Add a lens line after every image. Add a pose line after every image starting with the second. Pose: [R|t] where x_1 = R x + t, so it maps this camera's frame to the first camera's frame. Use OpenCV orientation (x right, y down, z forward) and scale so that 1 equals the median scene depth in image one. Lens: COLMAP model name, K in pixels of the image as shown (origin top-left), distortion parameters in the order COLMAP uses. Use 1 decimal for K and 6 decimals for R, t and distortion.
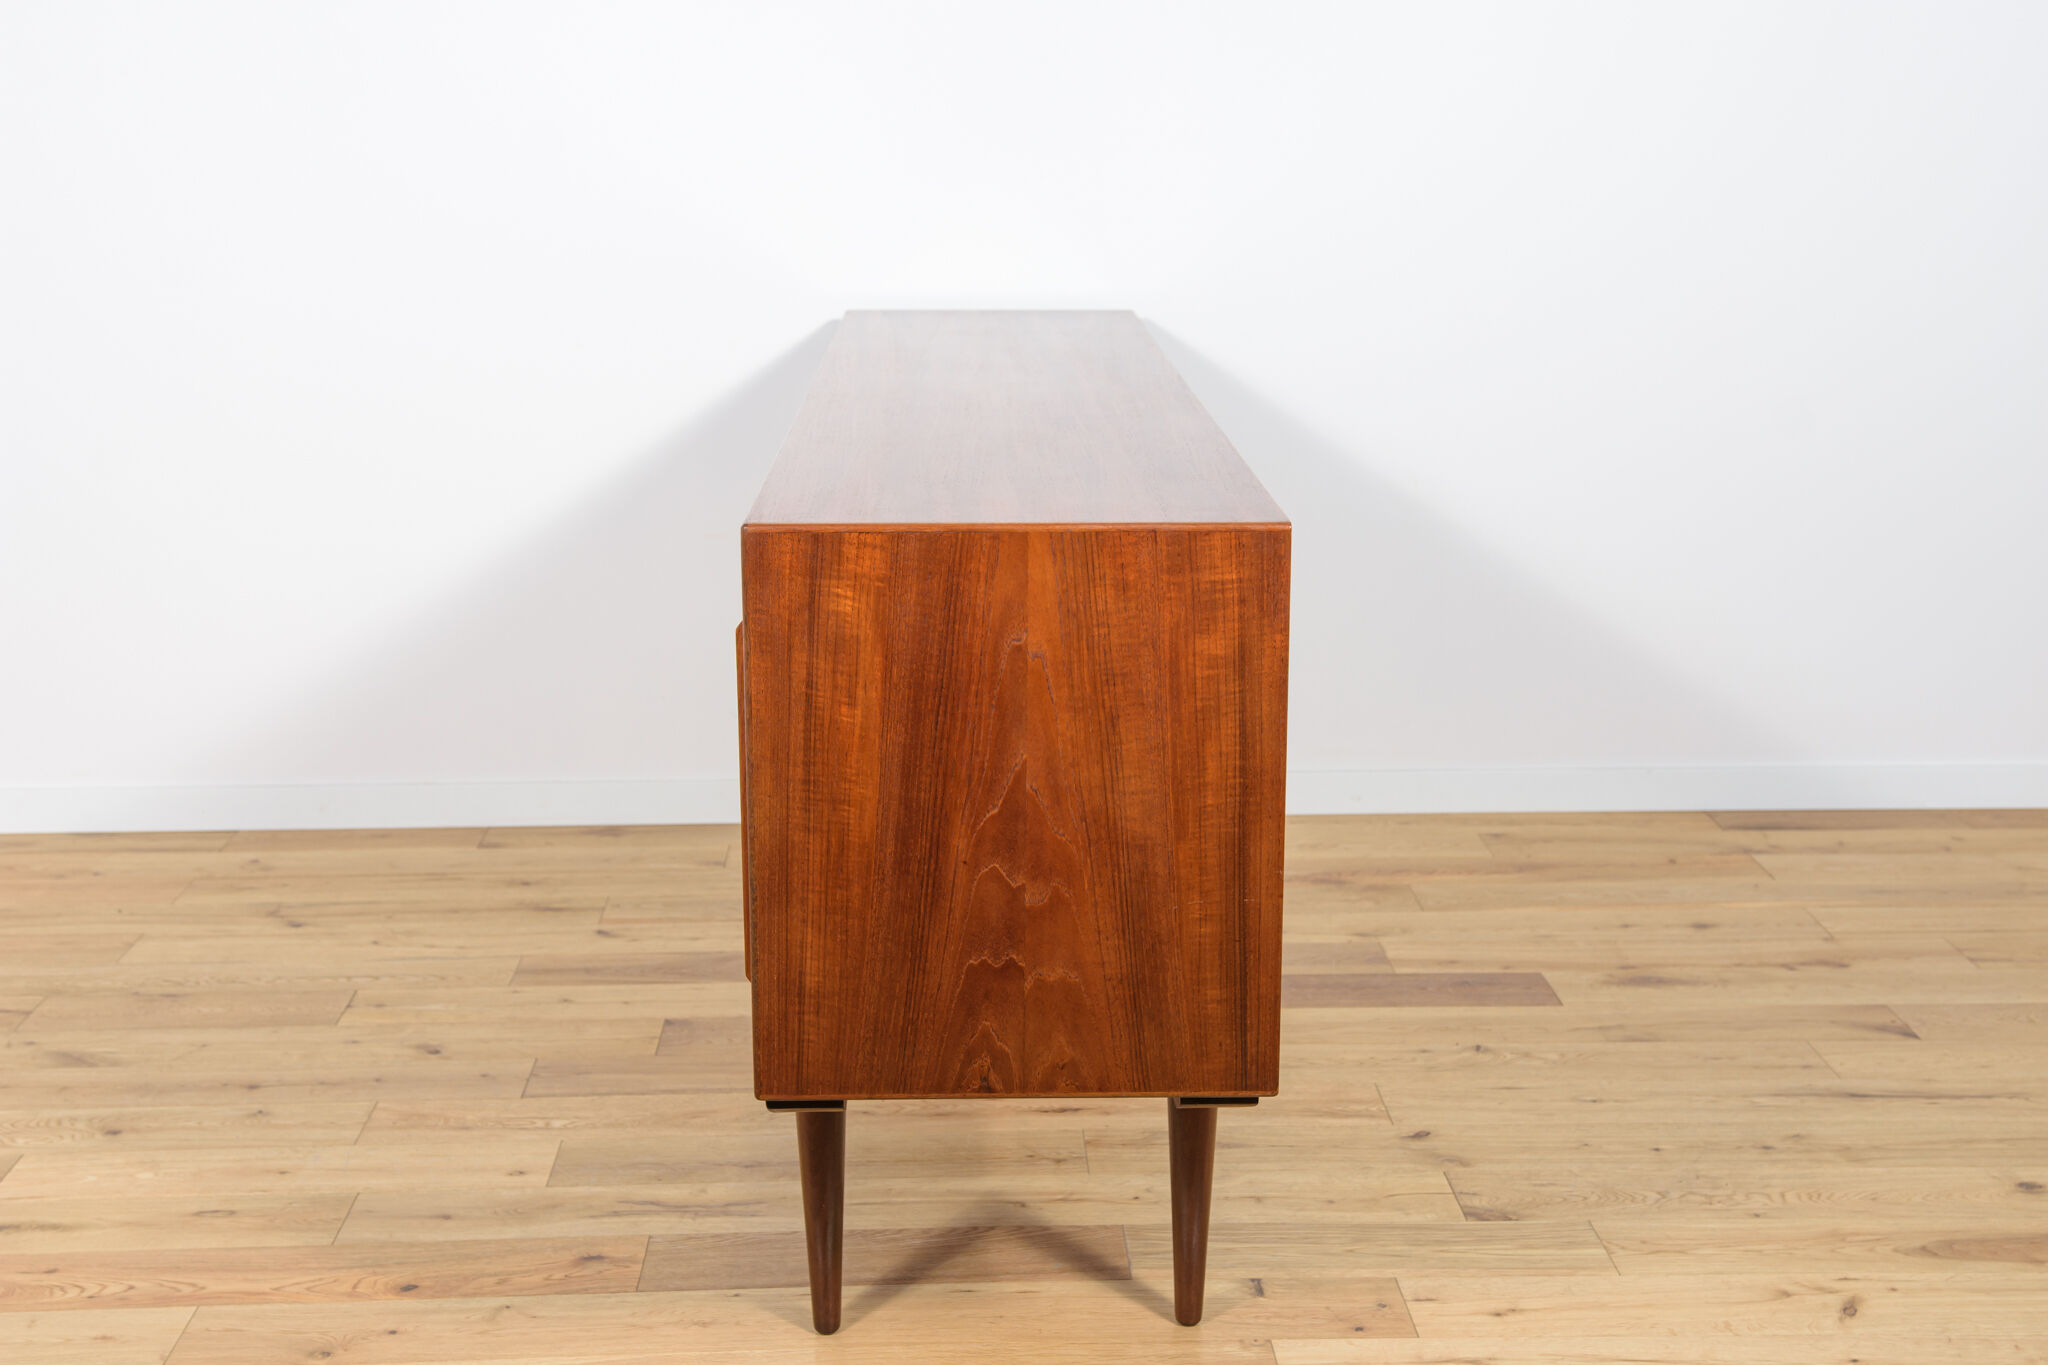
lens RADIAL K [[2522.6, 0, 1027.0], [0, 2522.6, 686.0], [0, 0, 1]] dist [0.016739, 0.209371]
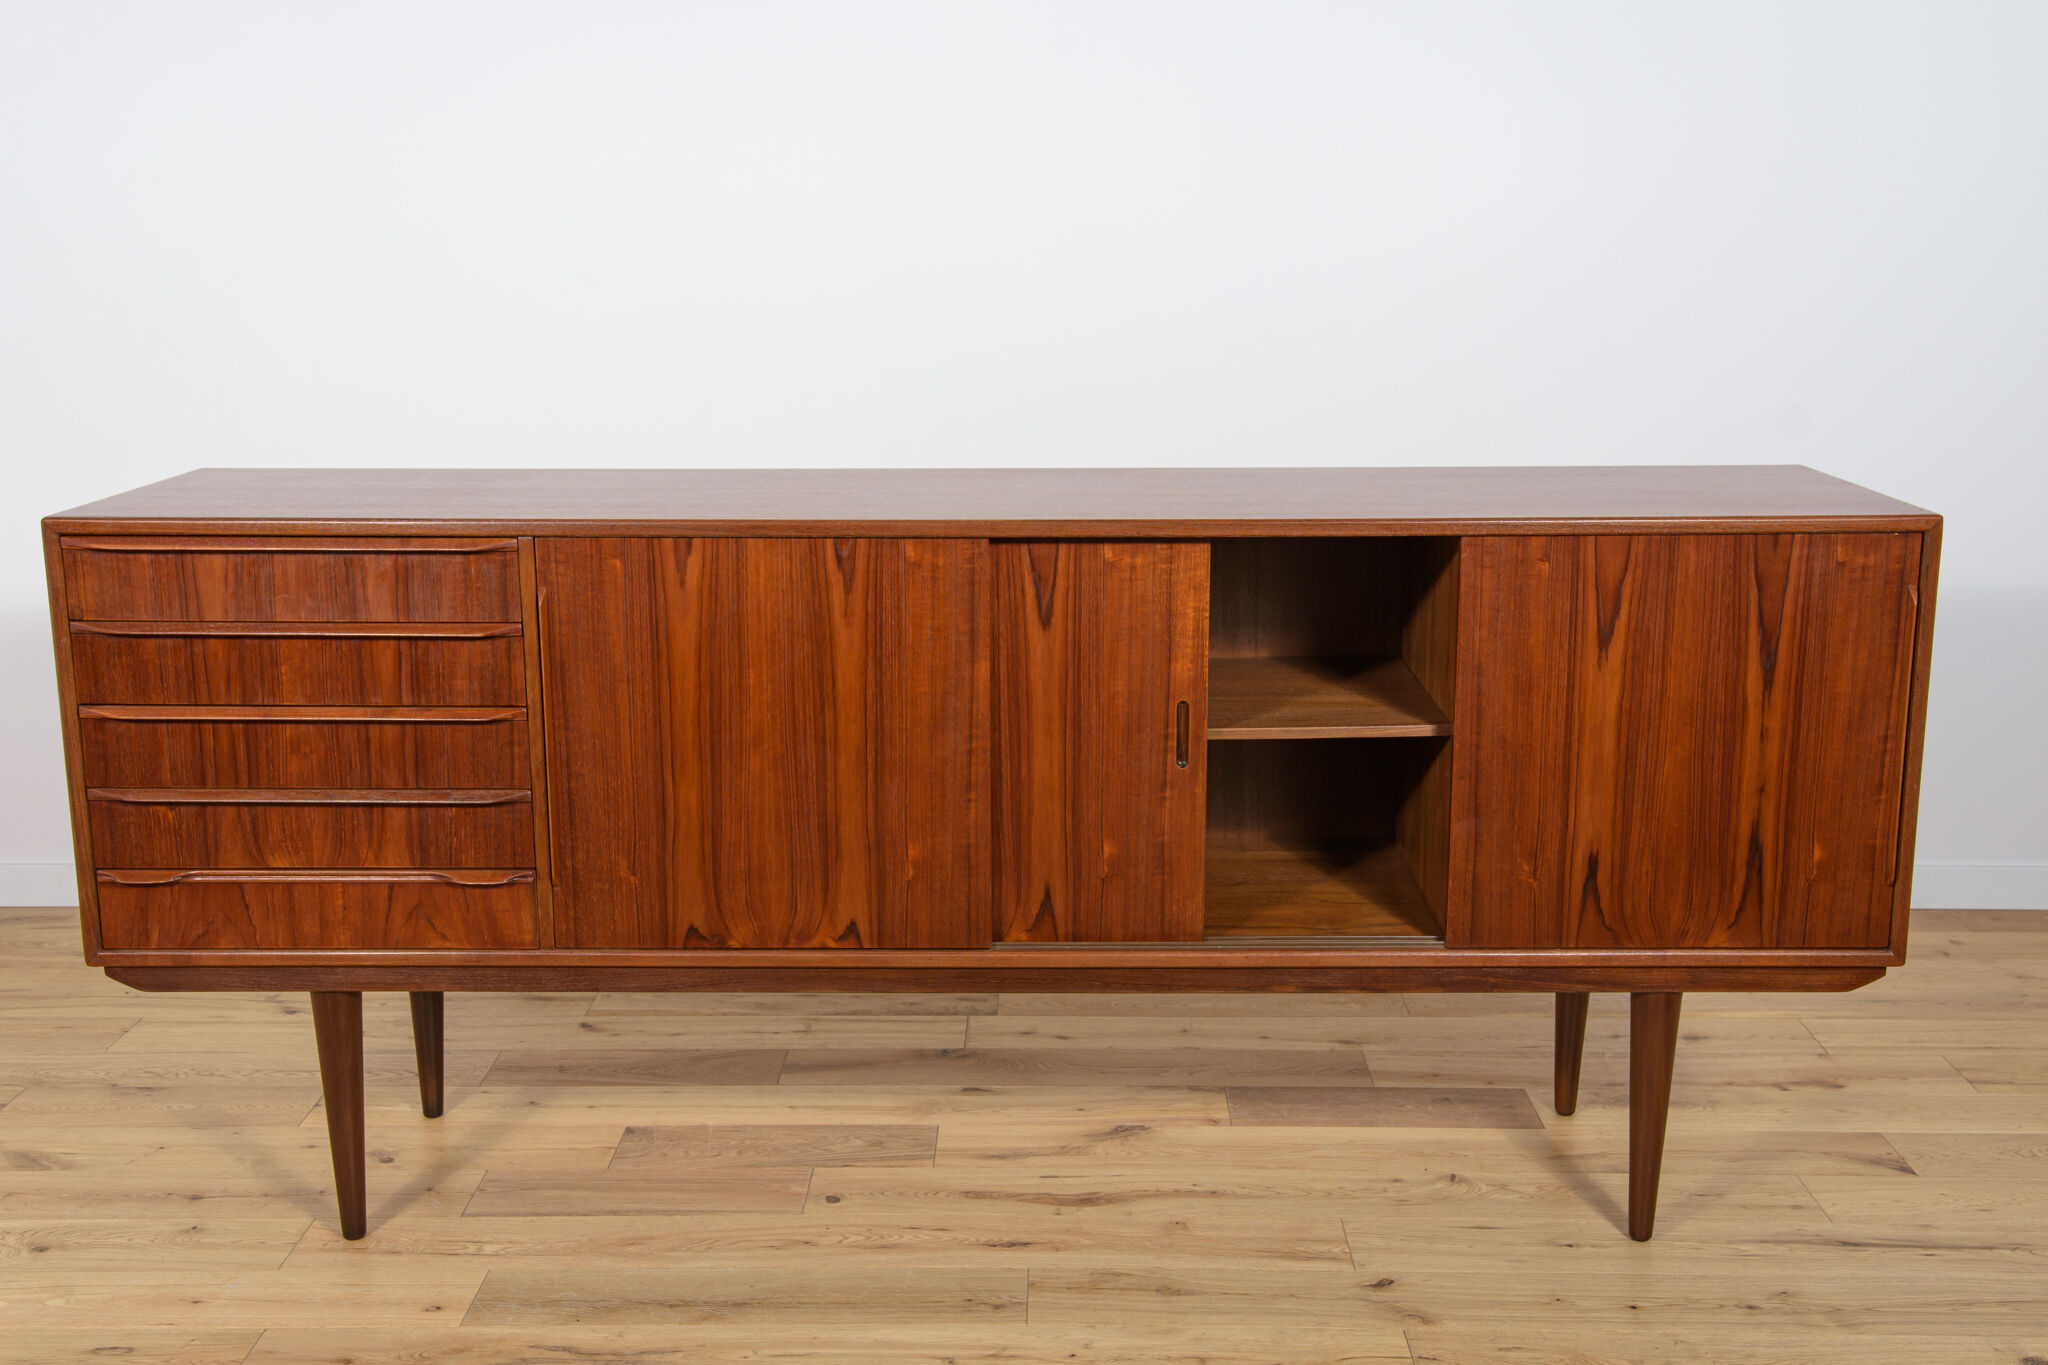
lens RADIAL K [[2186.9, 0, 1029.1], [0, 2186.9, 686.4], [0, 0, 1]] dist [-0.008086, 0.109864]
pose [[0.998818, 0.010305, -0.047508, 0.055646], [-0.011002, 0.999835, -0.014432, -0.031164], [0.047351, 0.014938, 0.998767, 0.157701]]
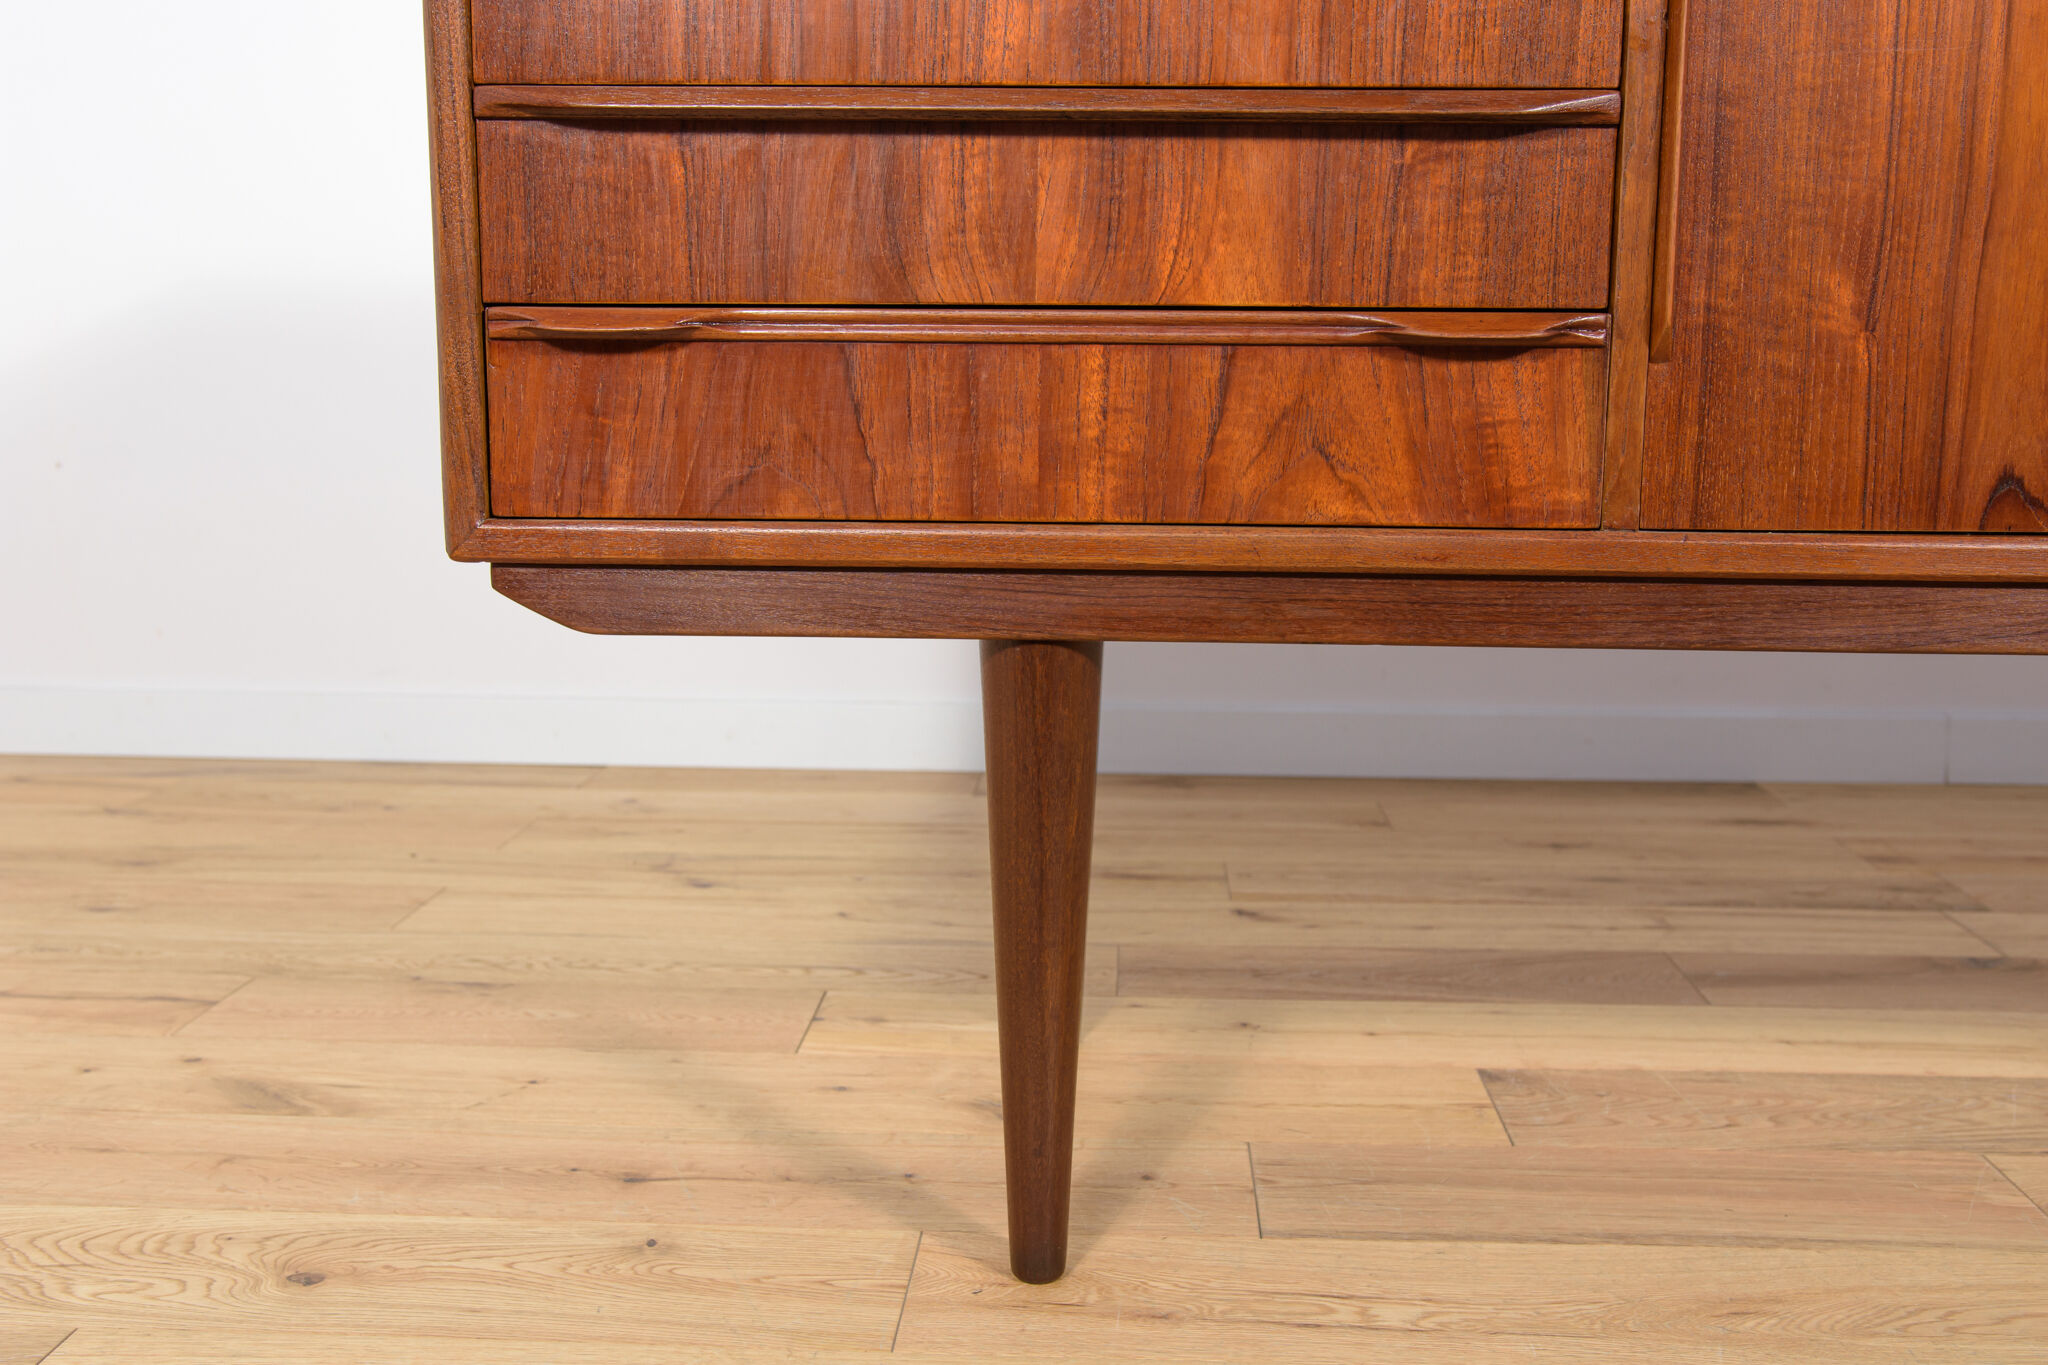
lens RADIAL K [[2051.2, 0, 1027.5], [0, 2051.2, 684.8], [0, 0, 1]] dist [-0.029279, 0.091752]
pose [[0.995242, 0.020896, -0.095165, -0.201798], [-0.027966, 0.996897, -0.073577, 0.095394], [0.093332, 0.075889, 0.992739, 0.636206]]
